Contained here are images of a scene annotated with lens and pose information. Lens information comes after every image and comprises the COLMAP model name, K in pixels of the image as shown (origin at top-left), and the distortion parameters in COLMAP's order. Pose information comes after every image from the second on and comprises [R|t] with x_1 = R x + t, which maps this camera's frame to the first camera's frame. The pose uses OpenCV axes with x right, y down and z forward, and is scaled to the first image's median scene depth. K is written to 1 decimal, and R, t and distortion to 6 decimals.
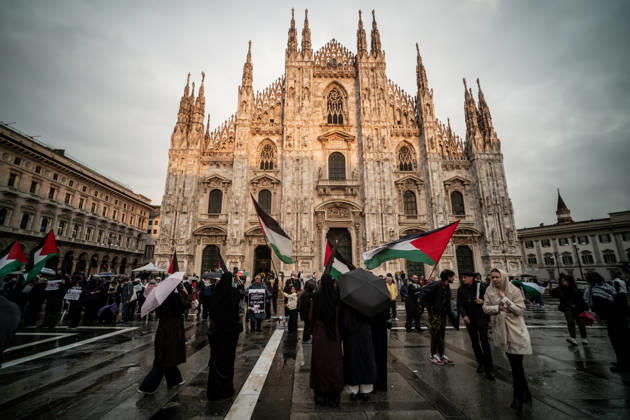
lens RADIAL K [[275.1, 0, 306.2], [0, 275.1, 212.2], [0, 0, 1]] dist [-0.027083, 0.012332]
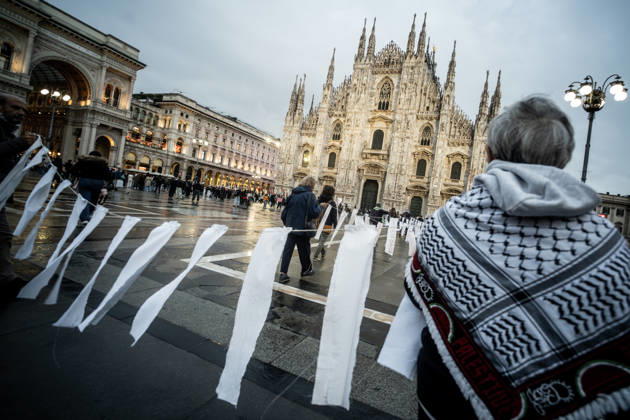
lens RADIAL K [[291.2, 0, 334.1], [0, 291.2, 197.0], [0, 0, 1]] dist [-0.028408, 0.006394]
pose [[0.913216, 0.122860, -0.388511, 0.560800], [-0.048460, 0.979441, 0.195825, -0.160082], [0.404583, -0.160003, 0.900395, -0.612341]]
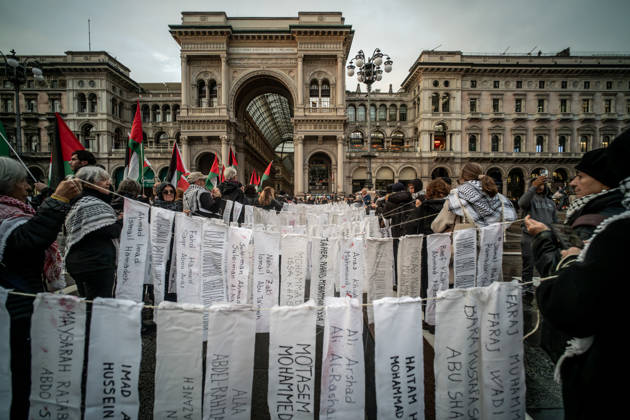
lens RADIAL K [[291.2, 0, 314.3], [0, 291.2, 214.0], [0, 0, 1]] dist [-0.028408, 0.006394]
pose [[-0.029828, 0.043143, -0.998624, -0.007060], [0.233789, 0.971657, 0.034995, 0.052905], [0.971830, -0.232423, -0.039069, 0.220370]]
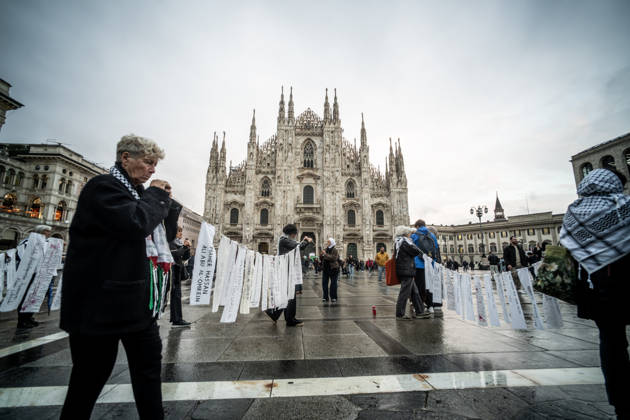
lens RADIAL K [[272.4, 0, 308.3], [0, 272.4, 212.0], [0, 0, 1]] dist [-0.017389, 0.000953]
pose [[0.999368, 0.007627, 0.034713, 0.055614], [-0.009346, 0.998725, 0.049616, -0.144328], [-0.034291, -0.049909, 0.998165, -0.633980]]
